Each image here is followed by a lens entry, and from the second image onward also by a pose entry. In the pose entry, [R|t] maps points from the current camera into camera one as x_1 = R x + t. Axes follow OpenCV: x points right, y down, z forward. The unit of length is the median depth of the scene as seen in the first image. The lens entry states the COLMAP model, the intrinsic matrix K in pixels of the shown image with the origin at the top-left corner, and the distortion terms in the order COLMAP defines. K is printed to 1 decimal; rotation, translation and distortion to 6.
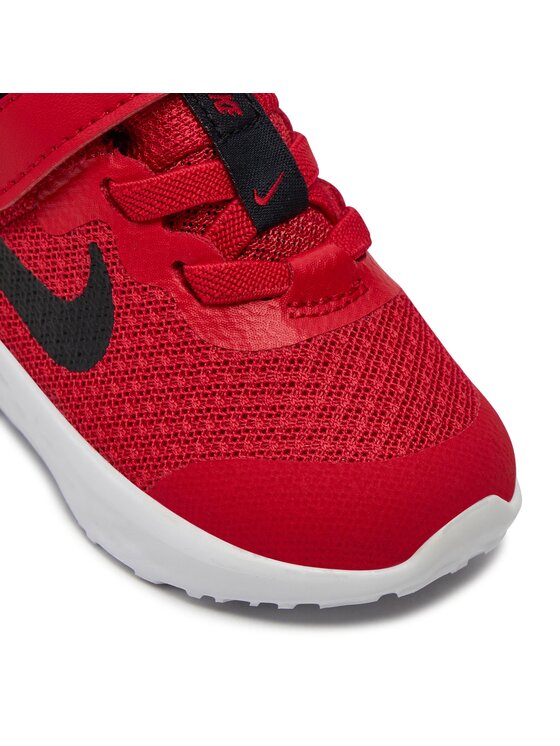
lens RADIAL K [[2200.1, 0, 280.3], [0, 2200.1, 372.9], [0, 0, 1]] dist [-0.326239, 0.000000]
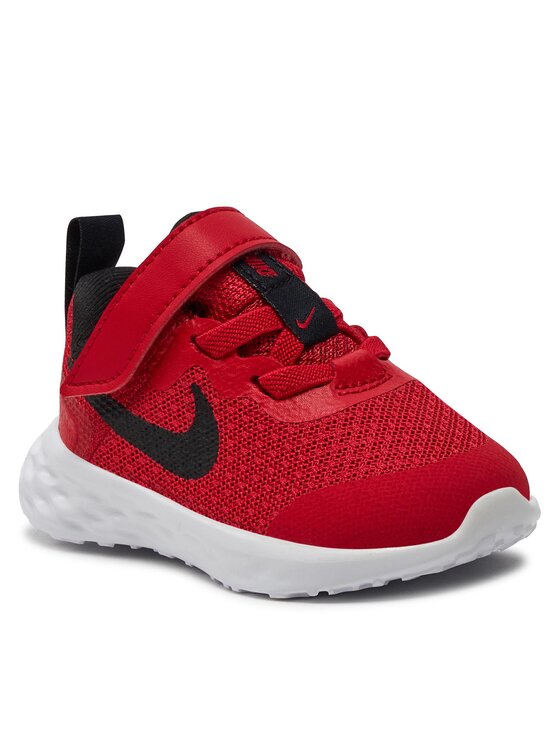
lens RADIAL K [[2200.1, 0, 279.9], [0, 2200.1, 373.0], [0, 0, 1]] dist [-0.326239, 0.000000]
pose [[0.974991, -0.220846, -0.024872, 0.005670], [0.209963, 0.952019, -0.222658, 0.265472], [0.072852, 0.211867, 0.974579, -0.380615]]
